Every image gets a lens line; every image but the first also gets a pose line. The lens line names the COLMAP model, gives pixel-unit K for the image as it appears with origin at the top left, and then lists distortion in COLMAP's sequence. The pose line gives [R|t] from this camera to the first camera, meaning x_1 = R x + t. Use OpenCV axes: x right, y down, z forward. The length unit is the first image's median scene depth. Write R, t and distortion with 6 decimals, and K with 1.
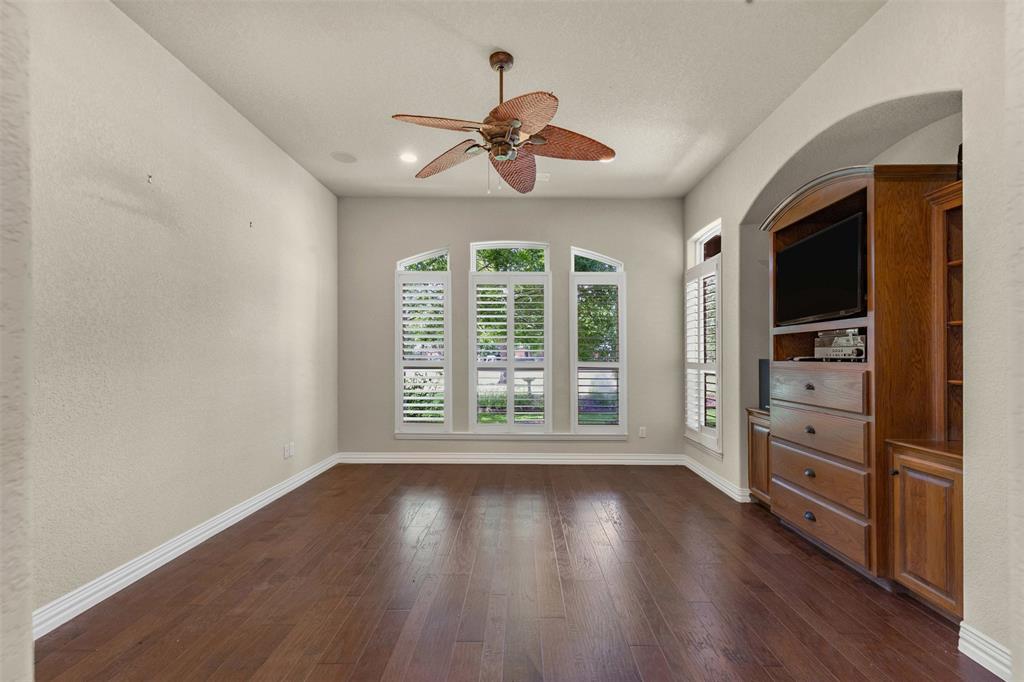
lens RADIAL K [[471.0, 0, 512.9], [0, 471.0, 347.3], [0, 0, 1]] dist [0.020517, -0.000683]
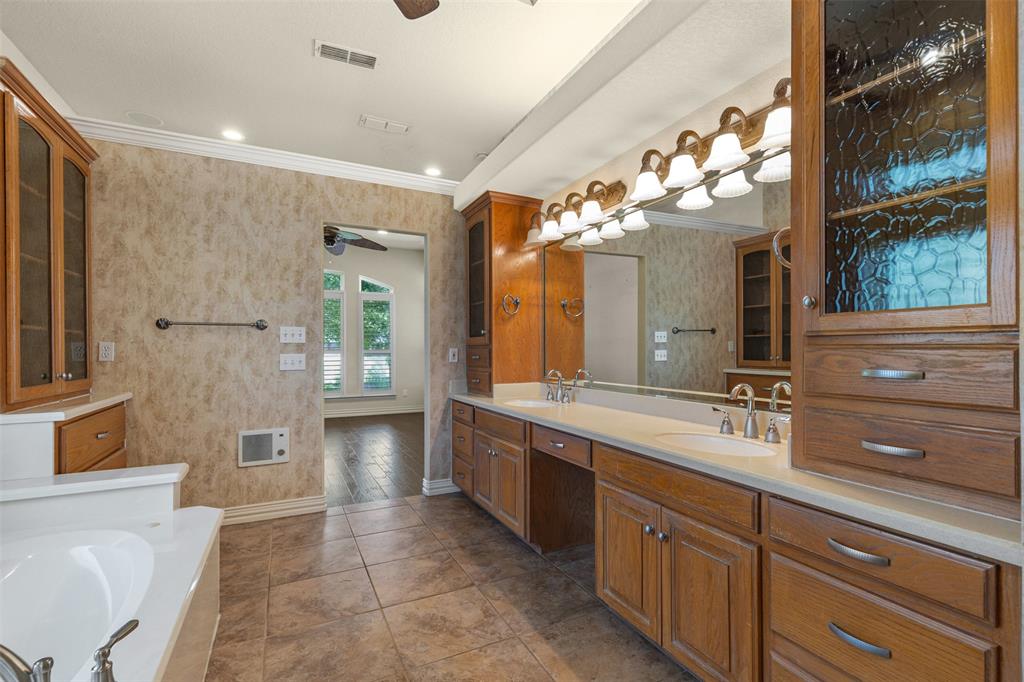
lens RADIAL K [[471.0, 0, 512.8], [0, 471.0, 344.3], [0, 0, 1]] dist [0.020517, -0.000683]
pose [[0.890954, -0.005887, 0.454056, -0.130046], [0.001880, 0.999955, 0.009276, 0.001554], [-0.454090, -0.007411, 0.890925, -0.600691]]
